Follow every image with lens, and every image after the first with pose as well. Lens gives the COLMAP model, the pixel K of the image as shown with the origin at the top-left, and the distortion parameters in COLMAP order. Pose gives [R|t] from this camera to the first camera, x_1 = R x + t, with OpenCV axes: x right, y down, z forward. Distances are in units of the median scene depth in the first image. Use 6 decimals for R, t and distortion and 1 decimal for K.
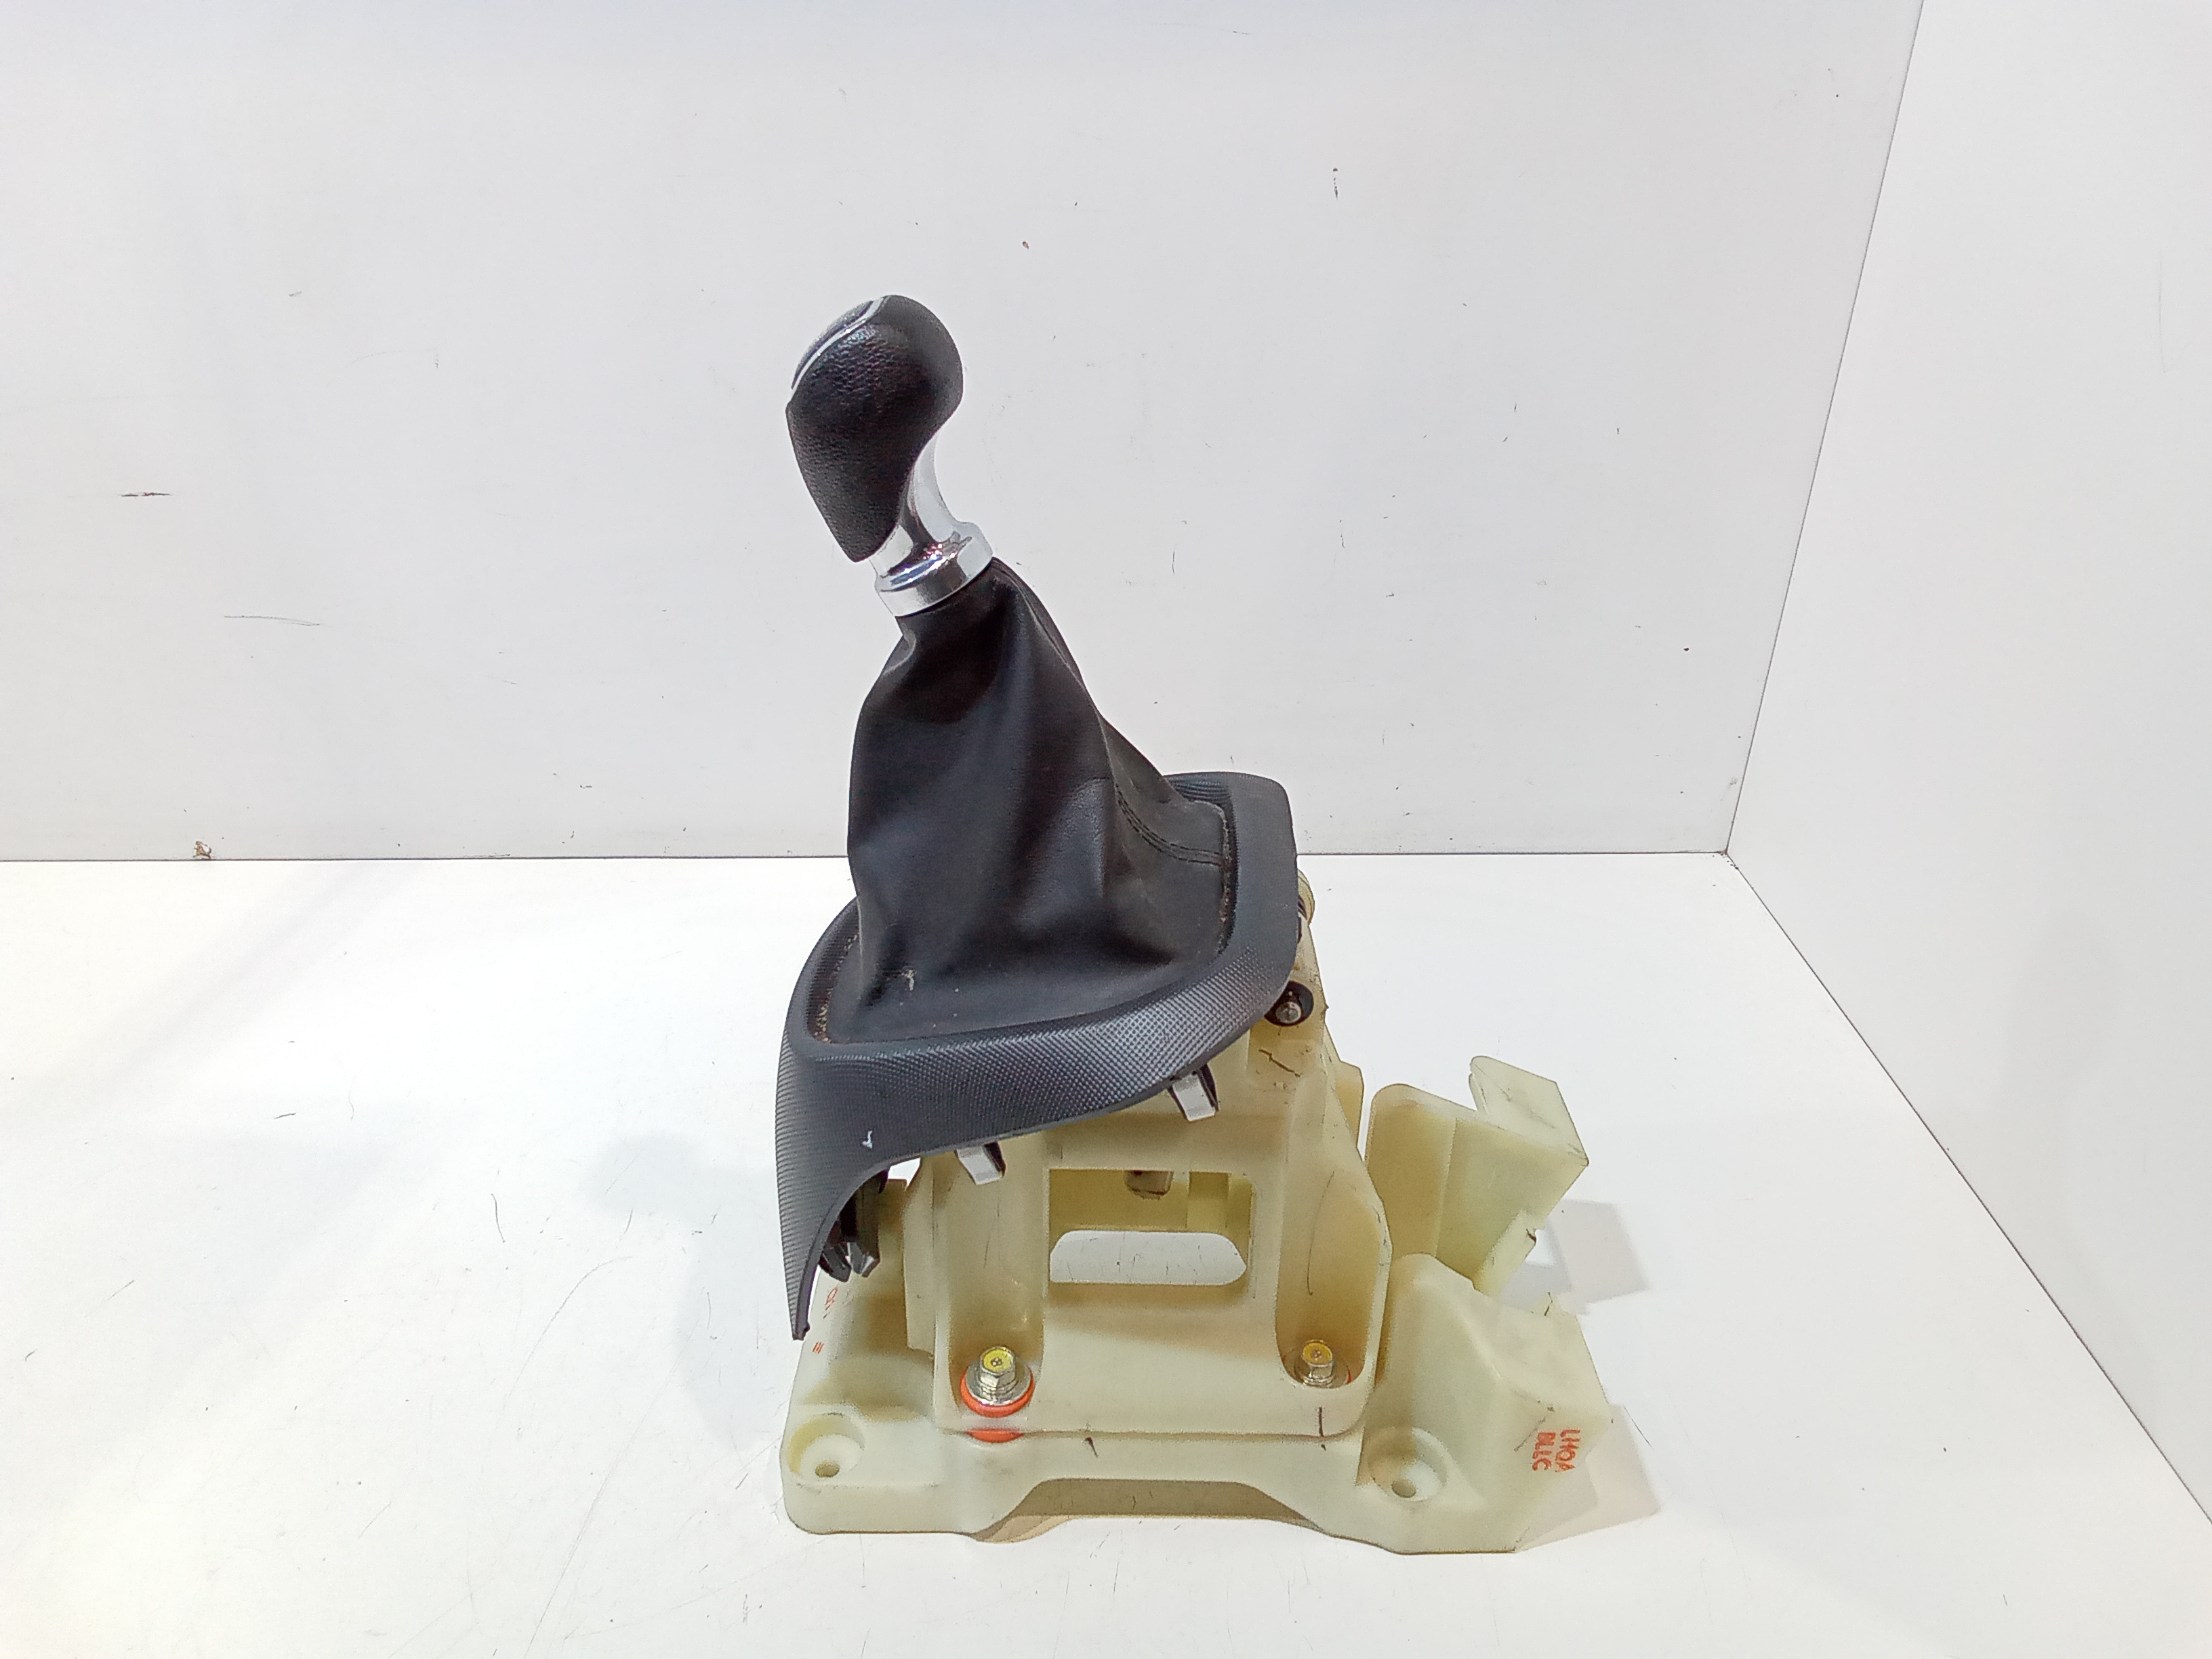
lens RADIAL K [[1511.9, 0, 1126.8], [0, 1511.9, 815.7], [0, 0, 1]] dist [0.055548, -0.068575]
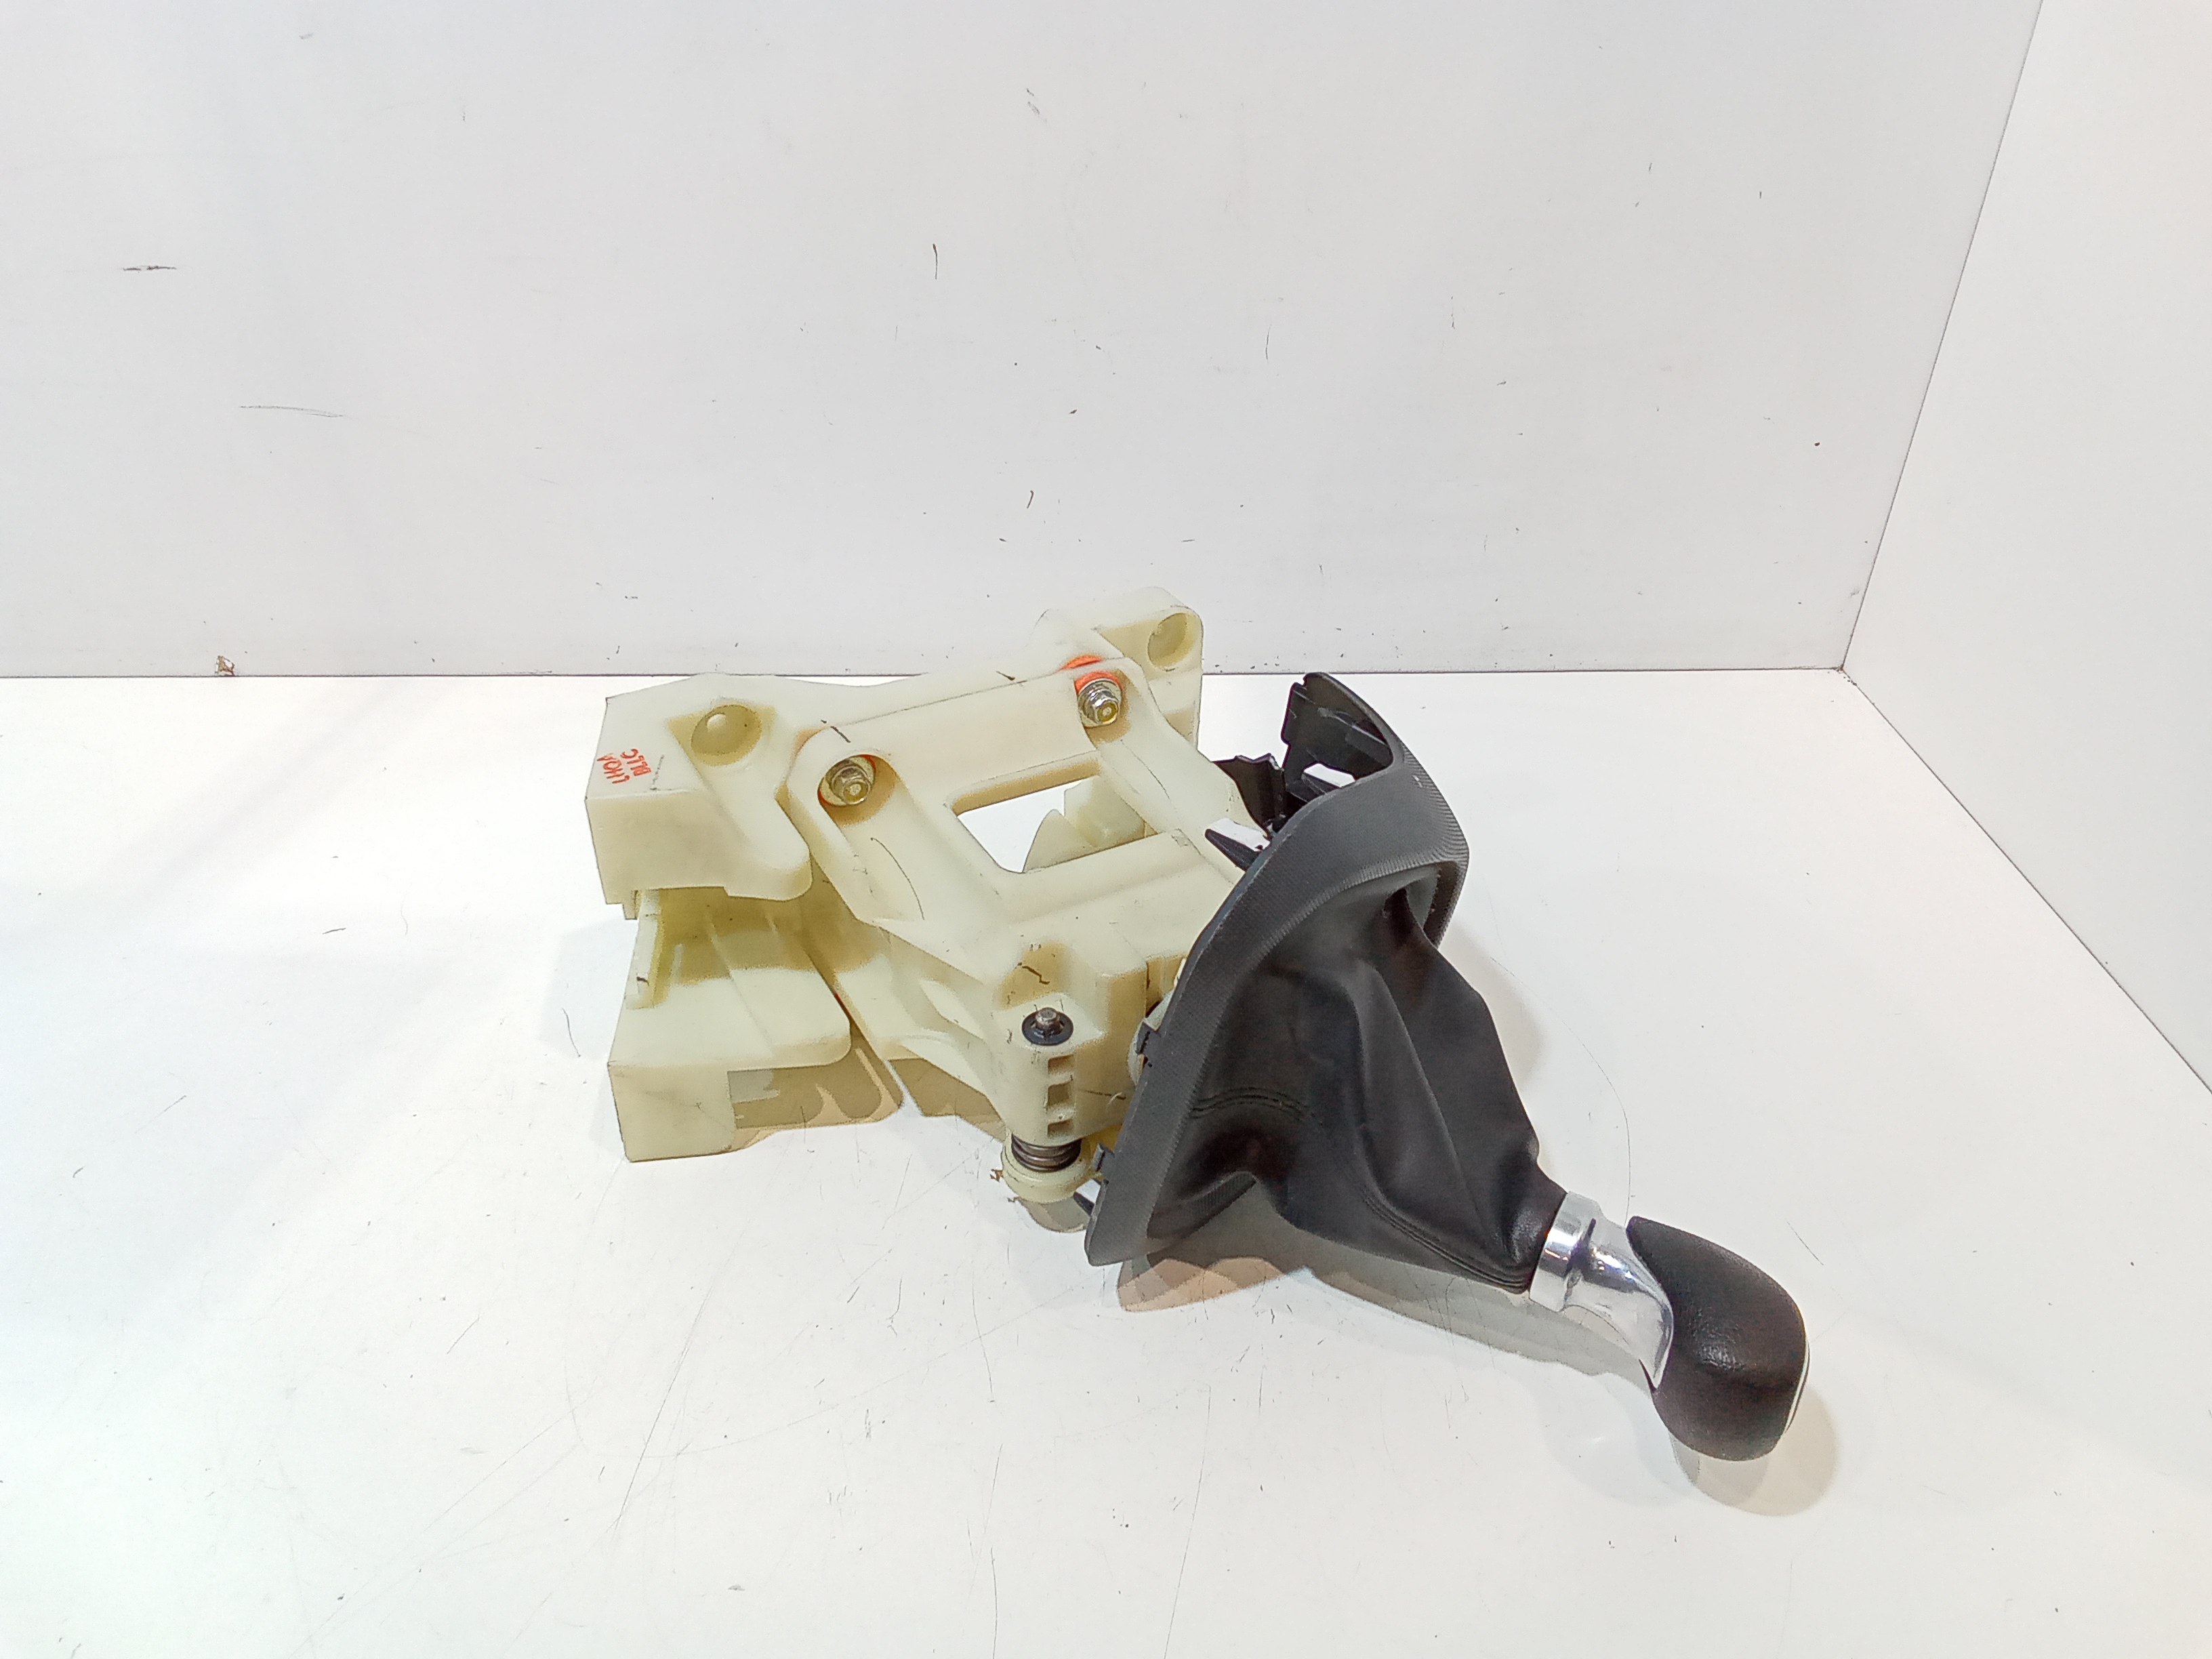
lens RADIAL K [[1511.9, 0, 1126.8], [0, 1511.9, 815.7], [0, 0, 1]] dist [0.055548, -0.068575]
pose [[0.999999, -0.001282, 0.000671, -0.052783], [0.001225, 0.996930, 0.078289, 0.043451], [-0.000770, -0.078288, 0.996930, 0.057291]]
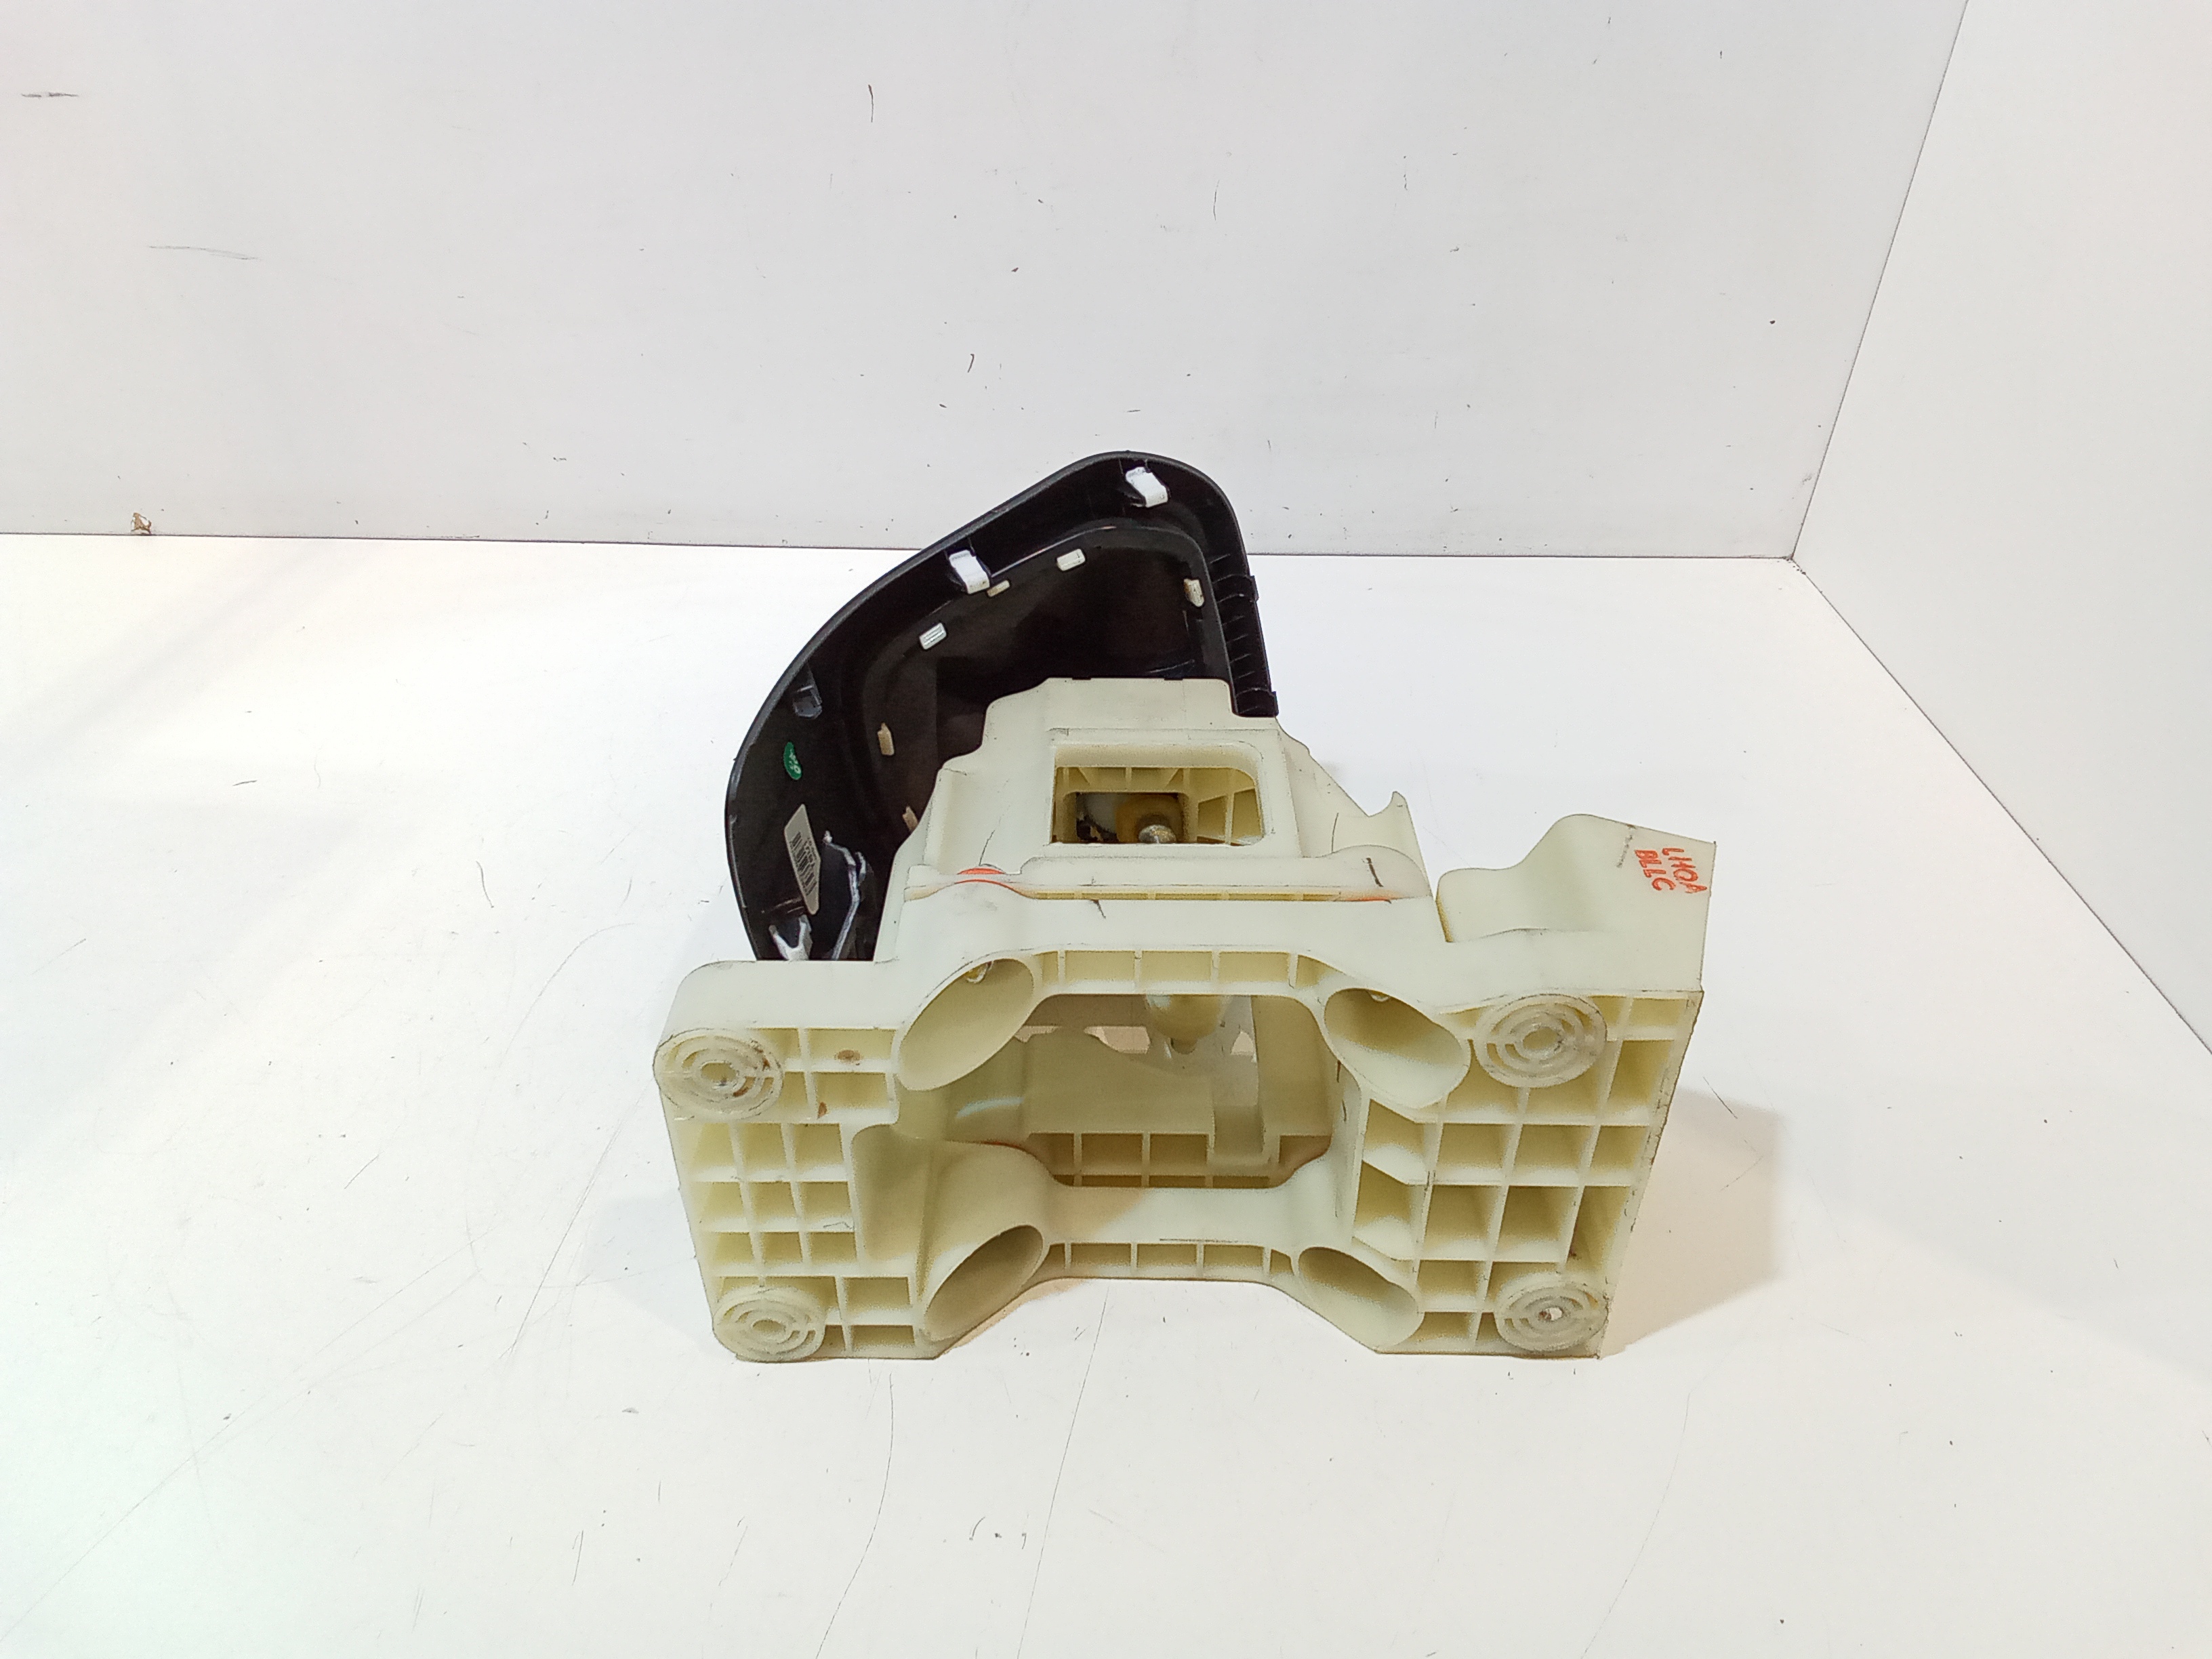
lens RADIAL K [[1511.9, 0, 1126.8], [0, 1511.9, 815.7], [0, 0, 1]] dist [0.055548, -0.068575]
pose [[0.999739, 0.013157, 0.018674, -0.031490], [-0.015339, 0.992414, 0.121981, 0.078521], [-0.016927, -0.122236, 0.992357, 0.064376]]
